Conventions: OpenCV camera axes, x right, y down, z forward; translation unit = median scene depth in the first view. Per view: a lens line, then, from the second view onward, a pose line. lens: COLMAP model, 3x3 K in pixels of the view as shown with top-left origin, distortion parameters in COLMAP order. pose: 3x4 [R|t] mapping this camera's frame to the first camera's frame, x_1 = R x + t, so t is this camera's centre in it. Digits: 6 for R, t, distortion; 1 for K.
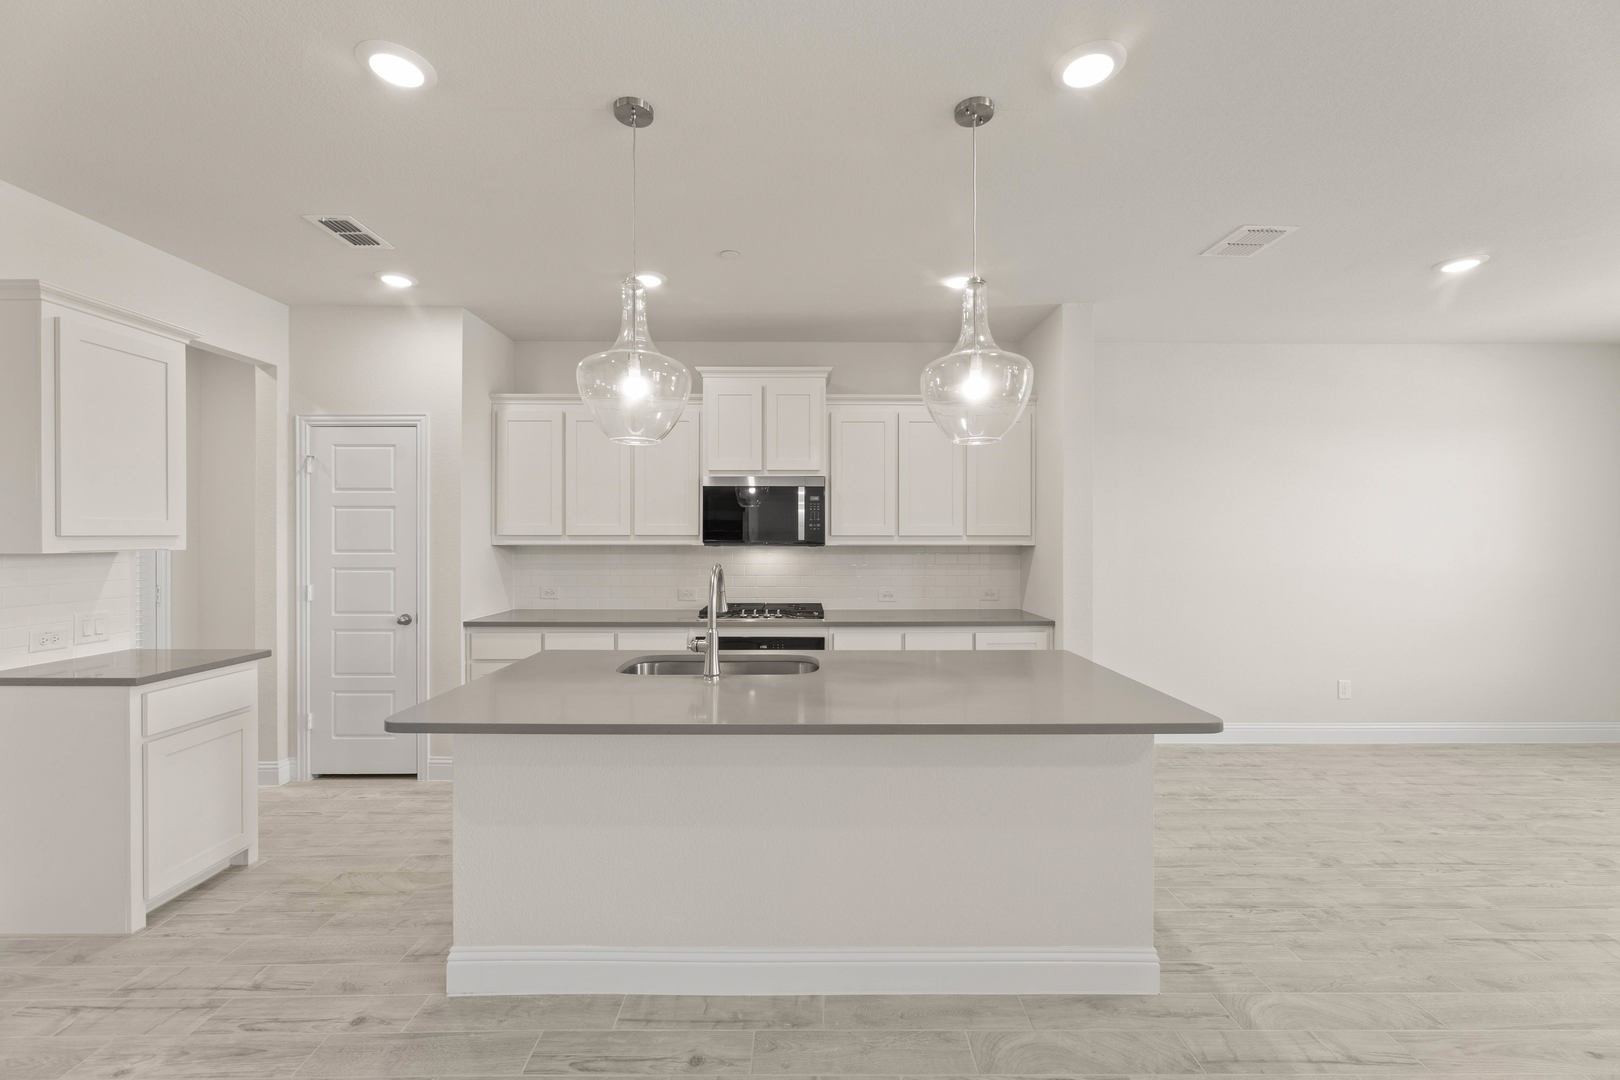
lens RADIAL K [[651.1, 0, 811.1], [0, 651.1, 537.6], [0, 0, 1]] dist [0.000137, -0.000322]
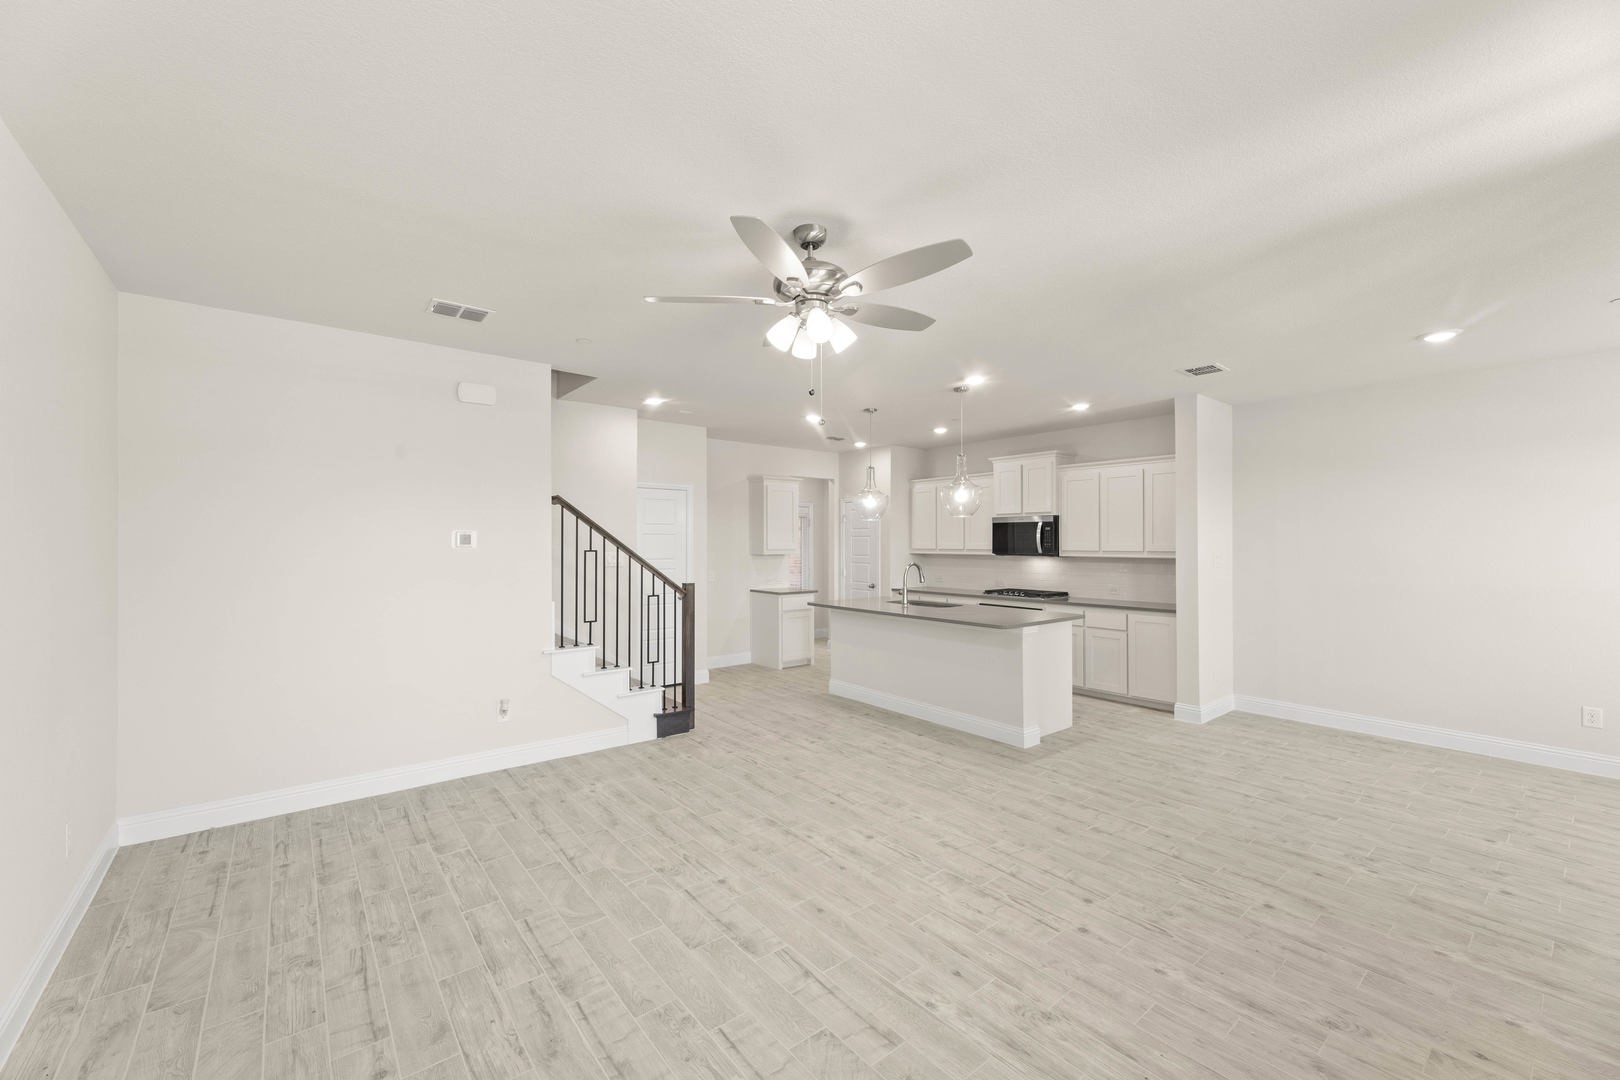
lens RADIAL K [[648.4, 0, 812.0], [0, 648.4, 536.5], [0, 0, 1]] dist [0.001763, -0.000059]
pose [[0.622401, -0.006946, -0.782668, 1.149256], [-0.002010, 0.999943, -0.010473, -0.024946], [0.782696, 0.008092, 0.622352, -0.648475]]
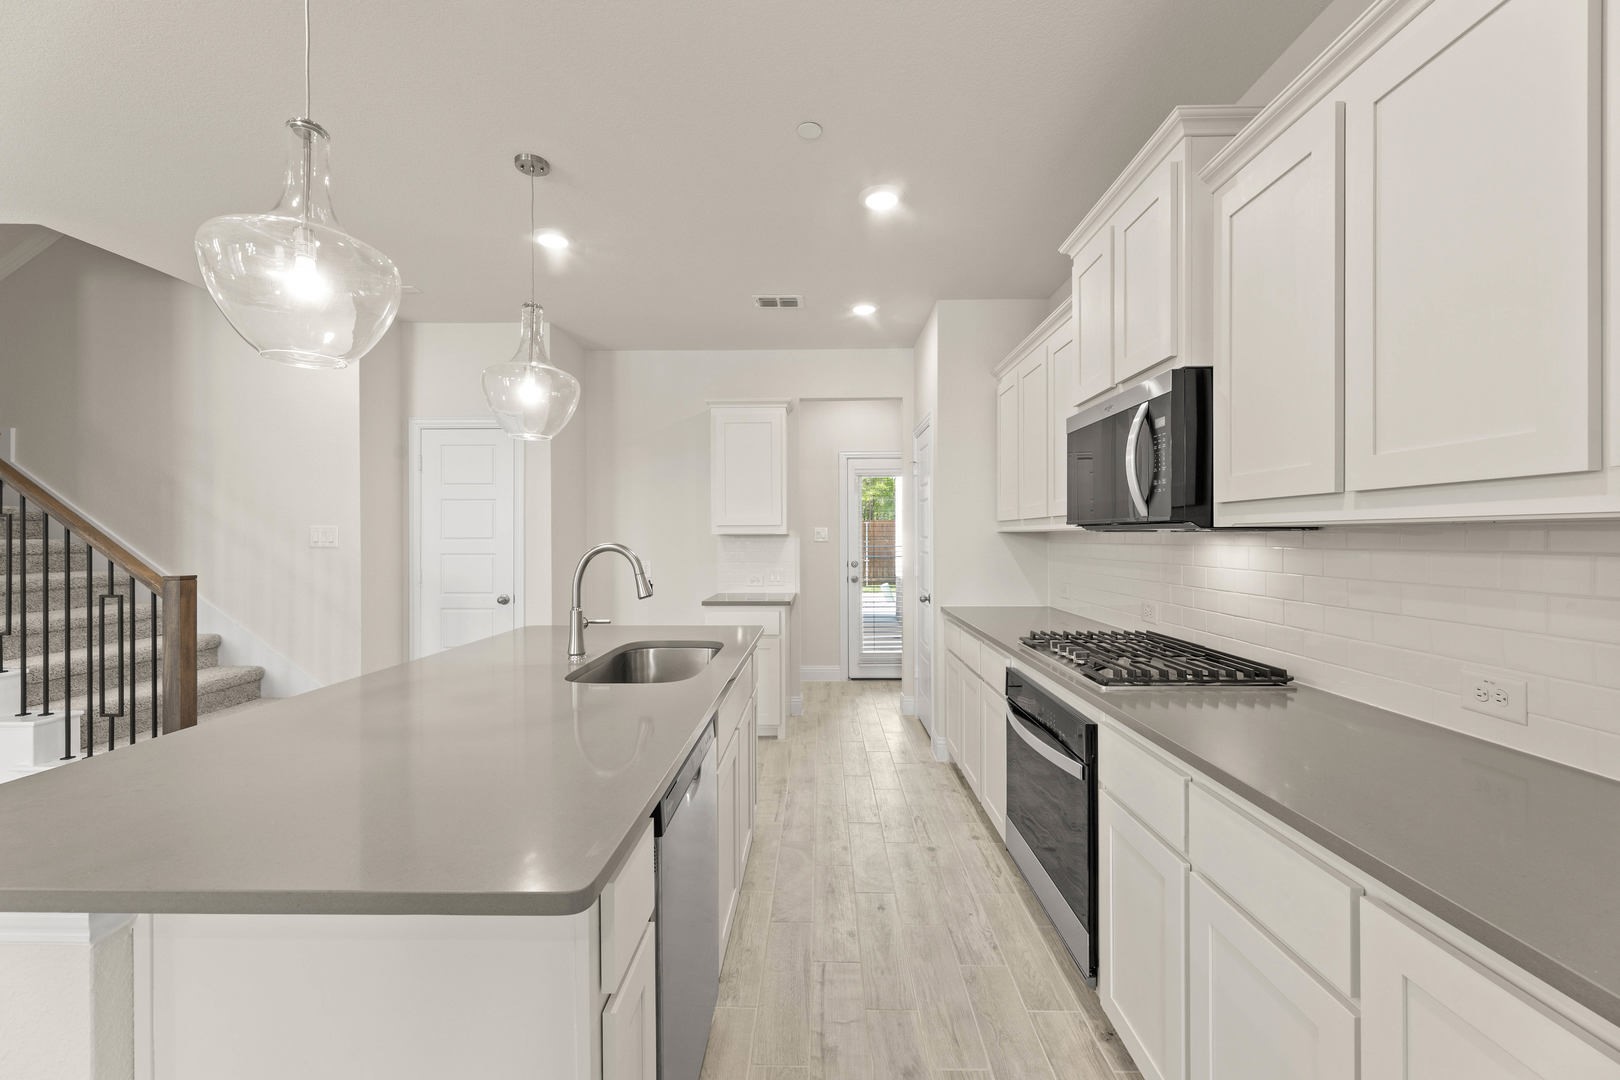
lens RADIAL K [[648.4, 0, 812.0], [0, 648.4, 536.5], [0, 0, 1]] dist [0.001763, -0.000059]
pose [[-0.019780, -0.000806, -0.999804, 0.556430], [0.000601, 0.999999, -0.000818, 0.022552], [0.999804, -0.000617, -0.019780, 0.932894]]
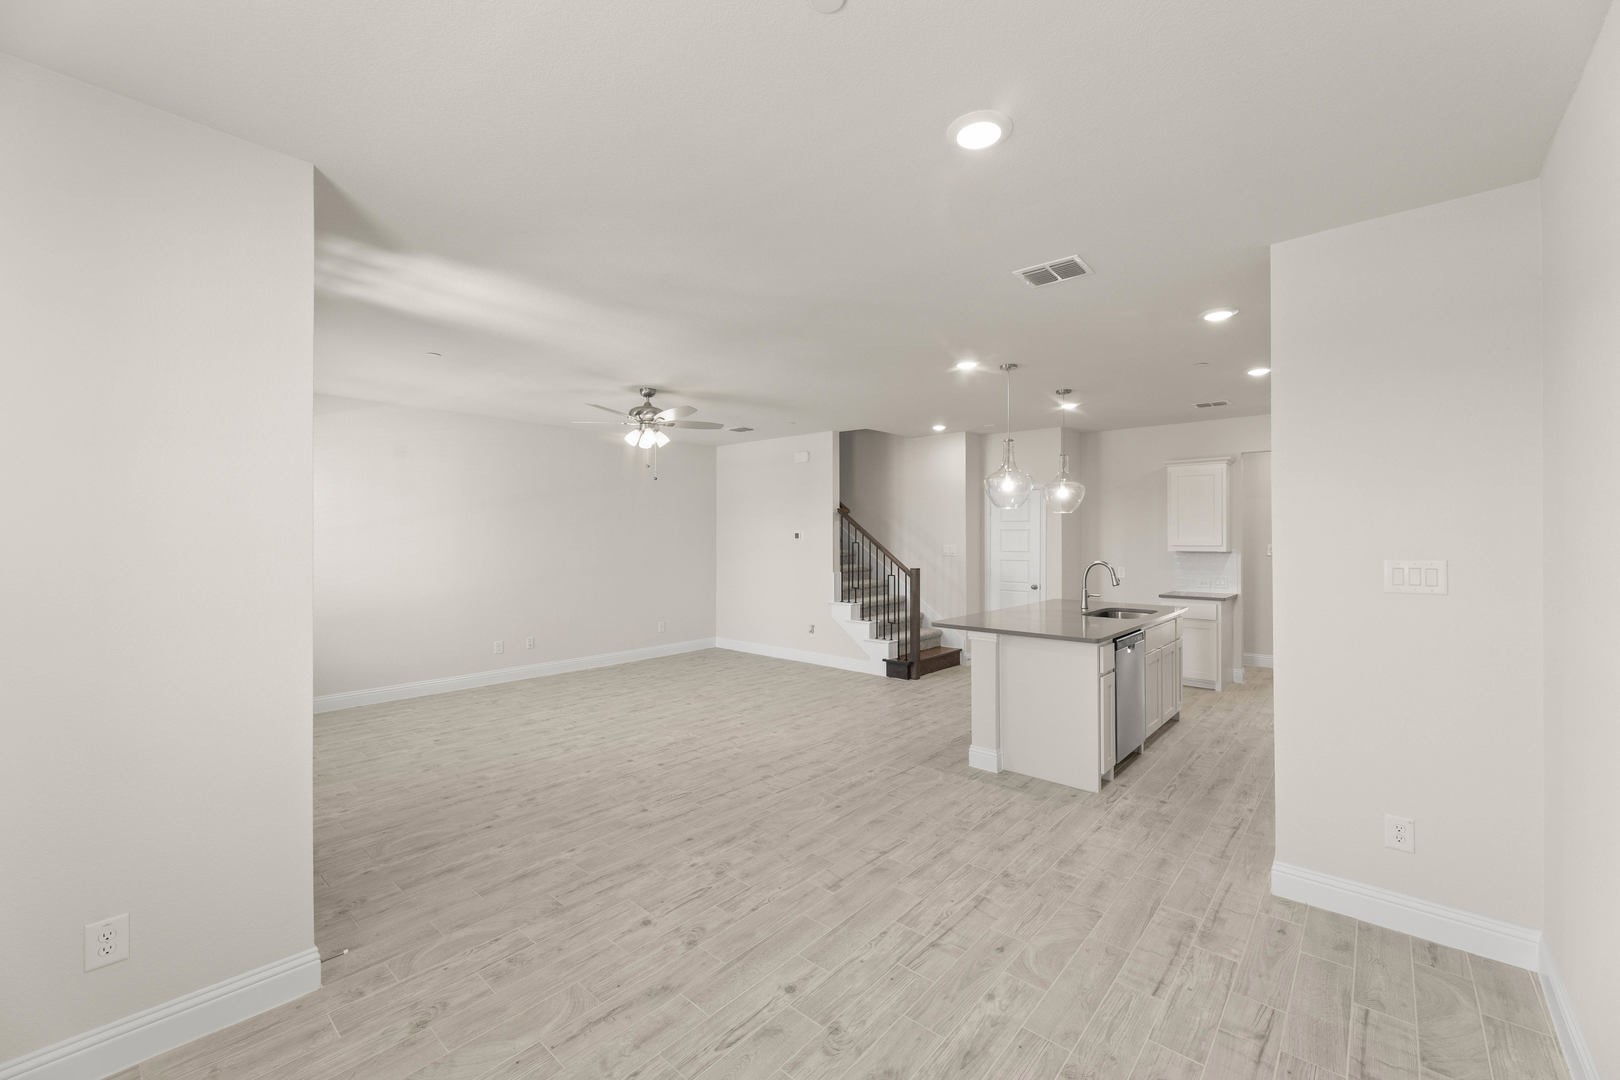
lens RADIAL K [[648.4, 0, 812.0], [0, 648.4, 536.5], [0, 0, 1]] dist [0.001763, -0.000059]
pose [[-0.666124, -0.001726, -0.745839, 1.484232], [-0.002045, 0.999998, -0.000488, -0.027317], [0.745838, 0.001200, -0.666126, 1.224153]]
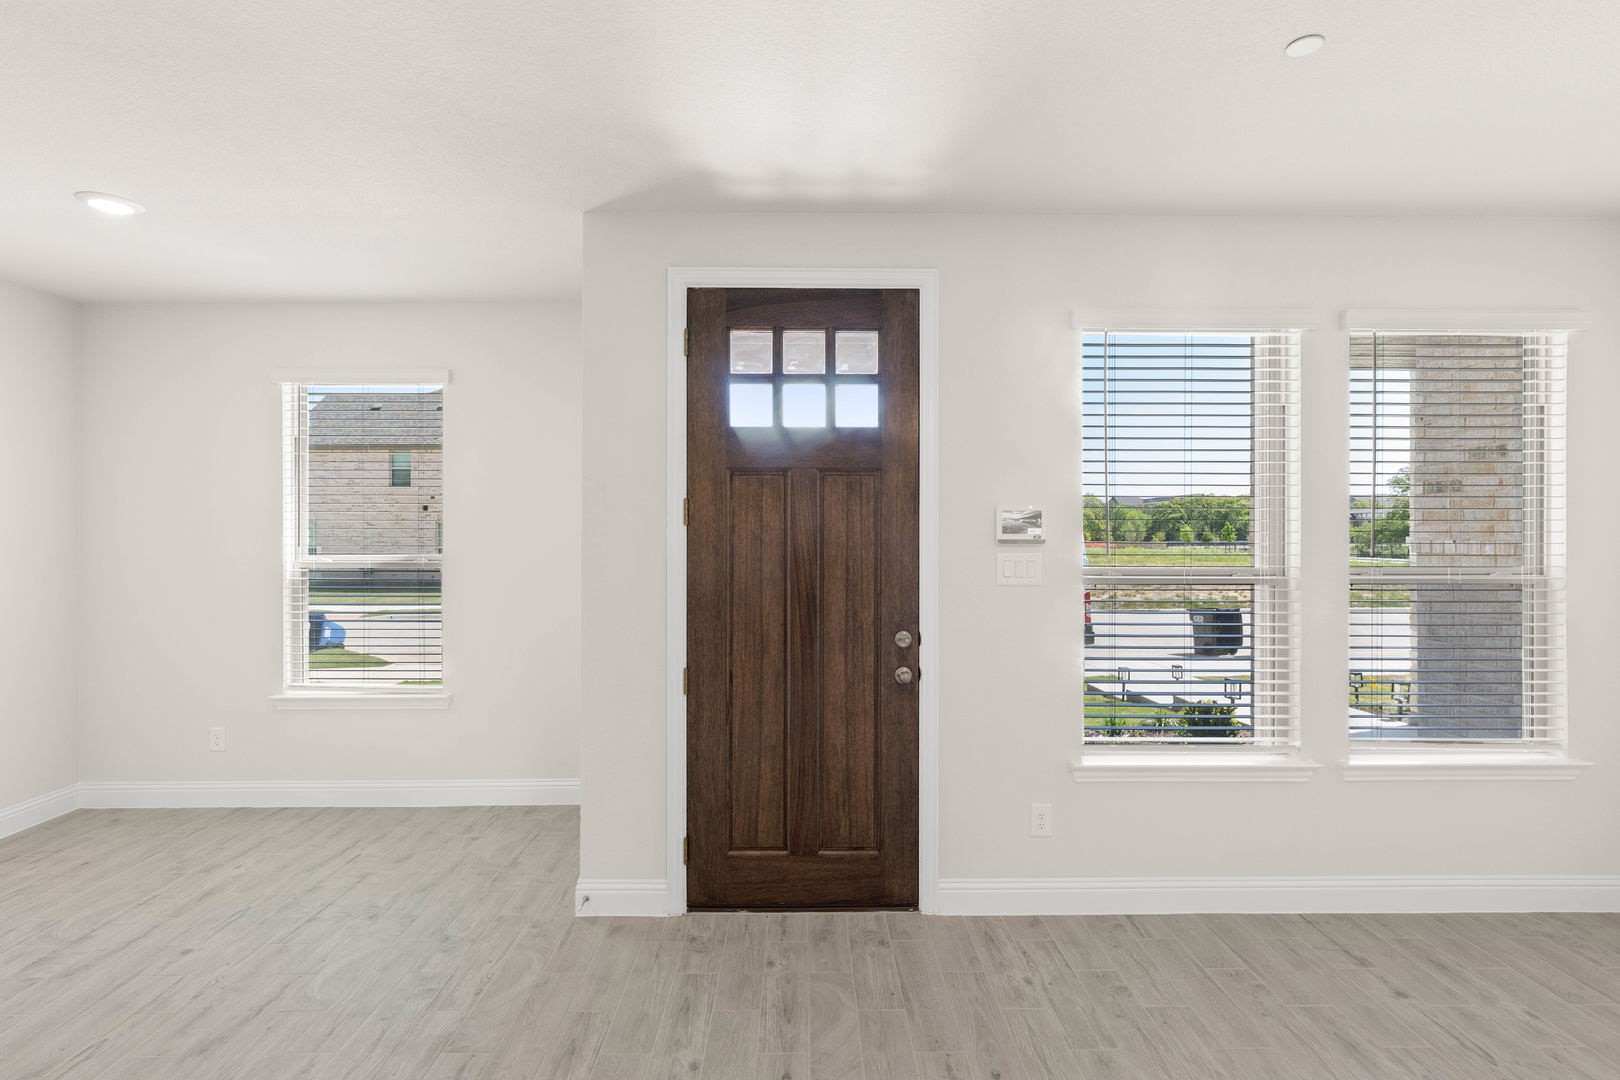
lens RADIAL K [[775.2, 0, 814.6], [0, 775.2, 531.6], [0, 0, 1]] dist [-0.001045, -0.000007]
pose [[-0.001935, -0.003400, 0.999992, 0.424626], [0.002661, 0.999991, 0.003405, -0.027201], [-0.999995, 0.002668, -0.001926, 0.150712]]
